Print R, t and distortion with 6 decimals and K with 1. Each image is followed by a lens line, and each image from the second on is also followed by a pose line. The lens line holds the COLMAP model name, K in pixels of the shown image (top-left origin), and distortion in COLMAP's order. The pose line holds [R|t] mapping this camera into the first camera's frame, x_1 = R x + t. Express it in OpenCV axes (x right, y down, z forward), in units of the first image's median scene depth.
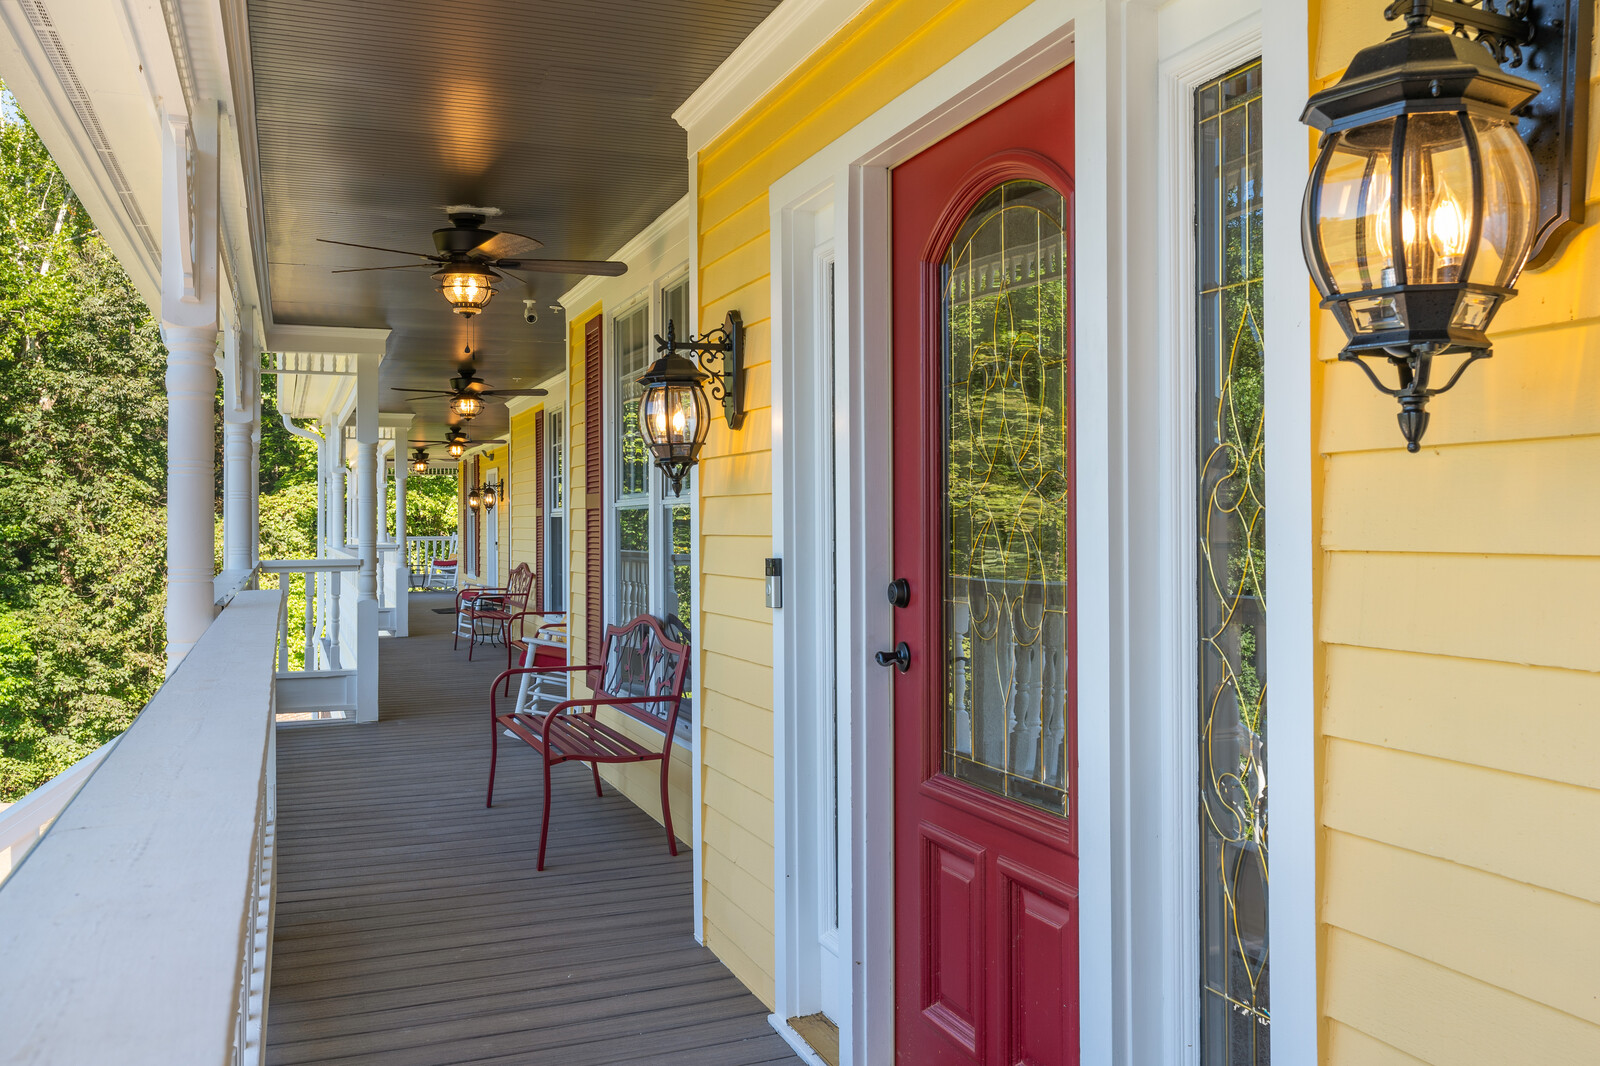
lens RADIAL K [[1276.9, 0, 802.4], [0, 1276.9, 530.4], [0, 0, 1]] dist [0.010851, 0.003655]
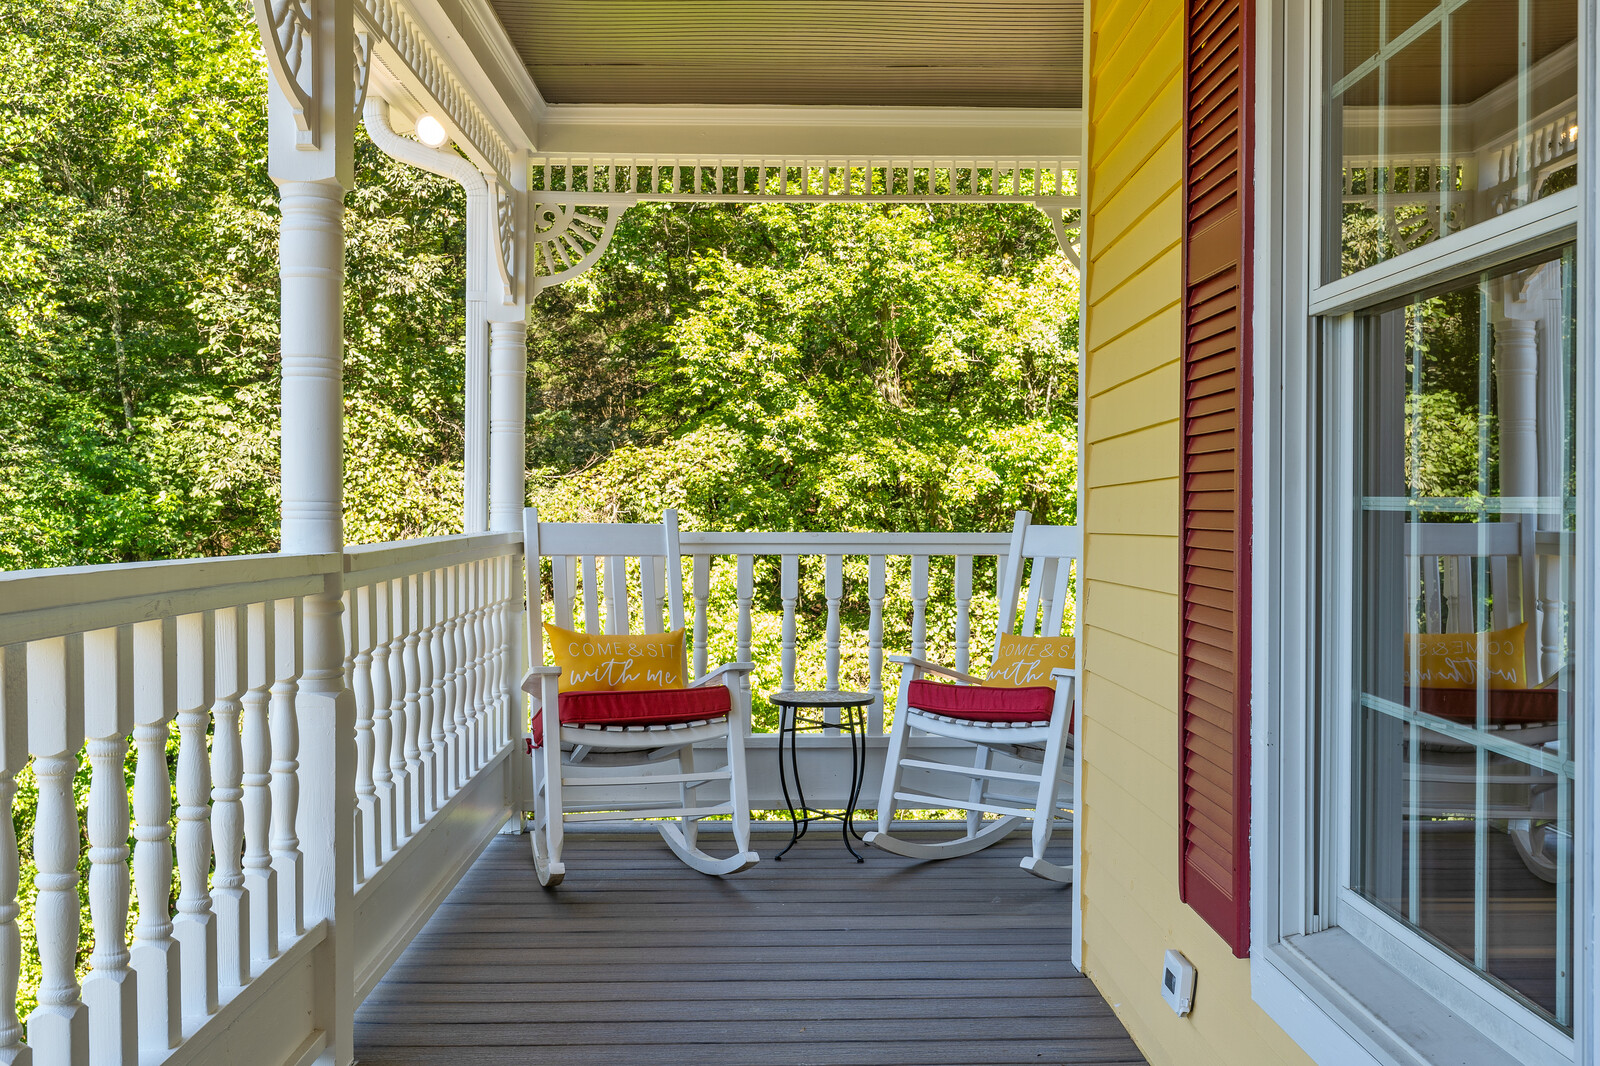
lens RADIAL K [[1616.2, 0, 801.8], [0, 1616.2, 533.0], [0, 0, 1]] dist [0.008386, 0.000000]
pose [[0.929347, 0.014210, -0.368935, -0.106611], [-0.011423, 0.999887, 0.009737, 0.002642], [0.369032, -0.004835, 0.929404, 0.427560]]
